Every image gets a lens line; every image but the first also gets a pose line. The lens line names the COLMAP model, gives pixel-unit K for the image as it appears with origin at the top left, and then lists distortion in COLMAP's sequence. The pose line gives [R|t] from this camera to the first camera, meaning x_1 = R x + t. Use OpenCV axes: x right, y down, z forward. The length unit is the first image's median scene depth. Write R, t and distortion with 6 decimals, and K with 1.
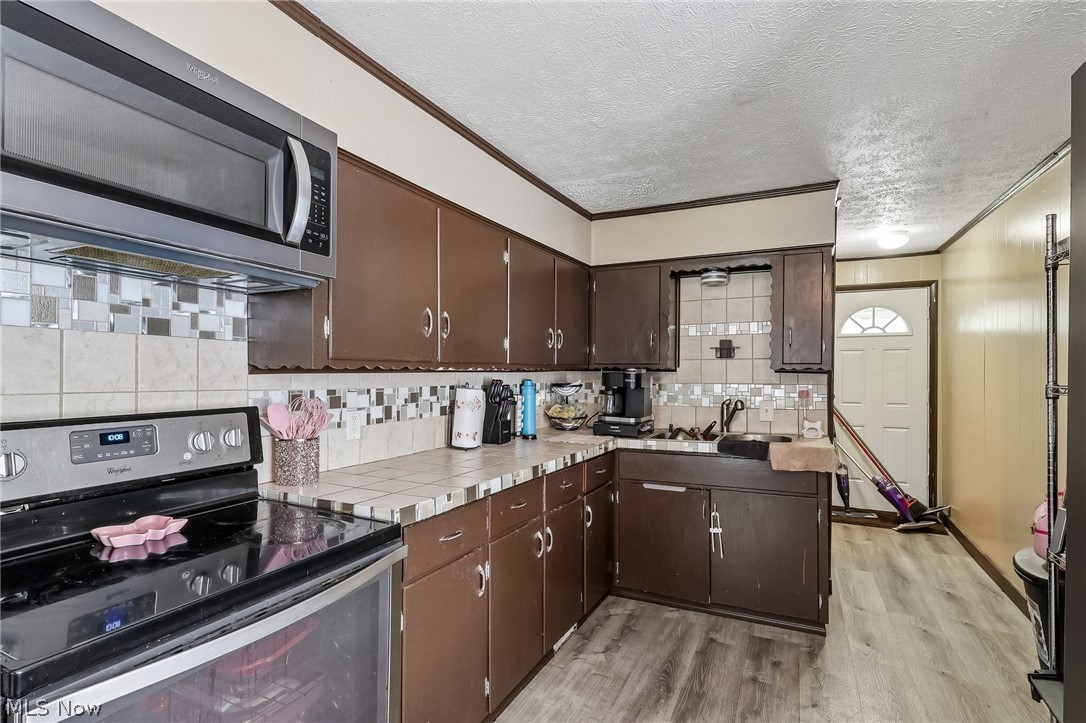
lens RADIAL K [[521.2, 0, 544.8], [0, 521.2, 373.4], [0, 0, 1]] dist [-0.000036, -0.000068]
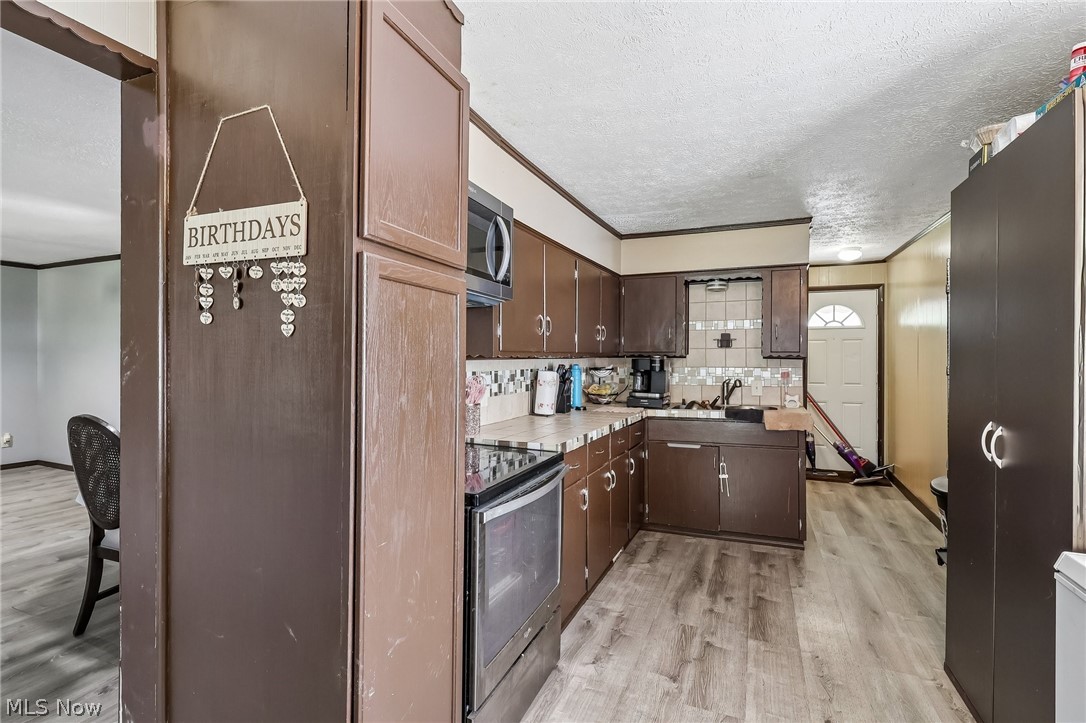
lens RADIAL K [[516.5, 0, 541.0], [0, 516.5, 358.6], [0, 0, 1]] dist [0.002067, 0.000957]
pose [[0.998495, -0.001567, 0.054812, -0.197902], [0.001587, 0.999999, -0.000309, -0.002194], [-0.054812, 0.000395, 0.998497, -0.281001]]
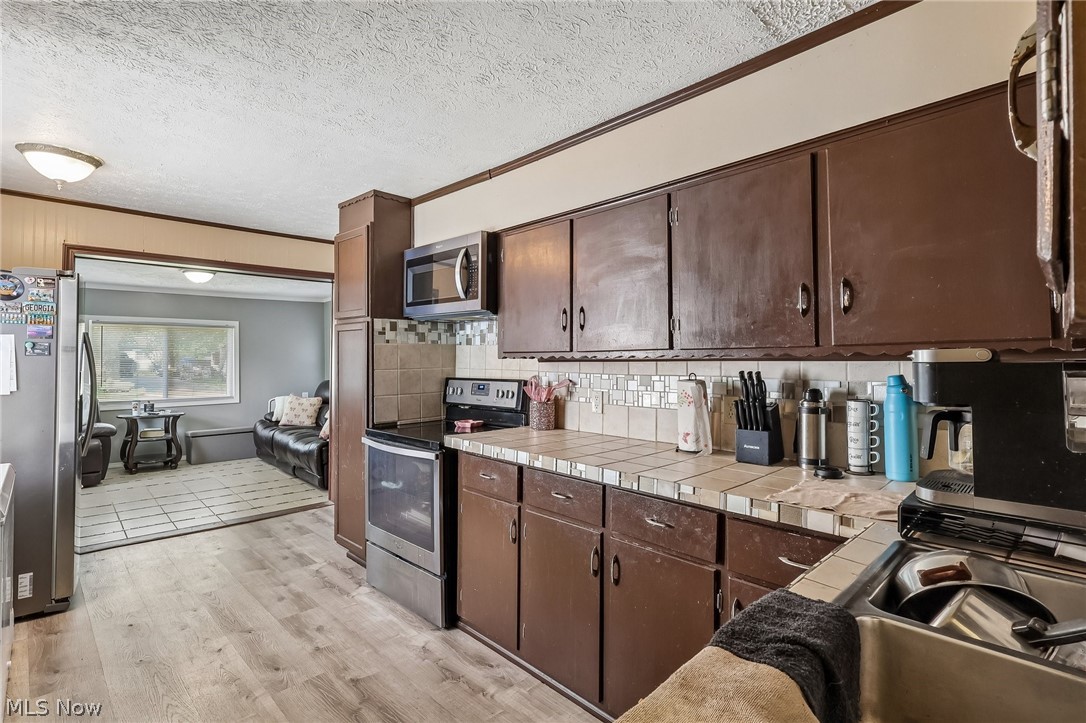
lens RADIAL K [[516.5, 0, 541.0], [0, 516.5, 358.6], [0, 0, 1]] dist [0.002067, 0.000957]
pose [[-0.328328, -0.010820, -0.944502, 0.603651], [-0.005629, 0.999939, -0.009498, 0.003152], [0.944547, 0.002198, -0.328369, 0.879378]]
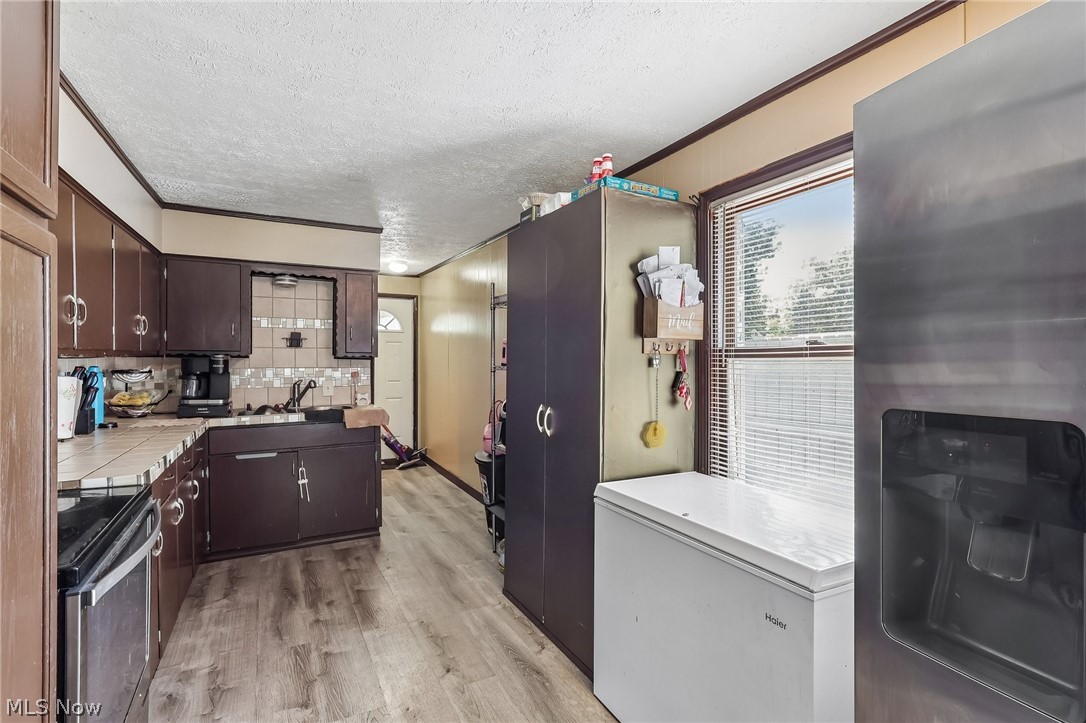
lens RADIAL K [[515.5, 0, 541.6], [0, 515.5, 365.7], [0, 0, 1]] dist [-0.001663, 0.000182]
pose [[0.588993, -0.010391, 0.808072, -0.323634], [-0.001526, 0.999901, 0.013970, -0.003315], [-0.808137, -0.009461, 0.588919, -0.206382]]
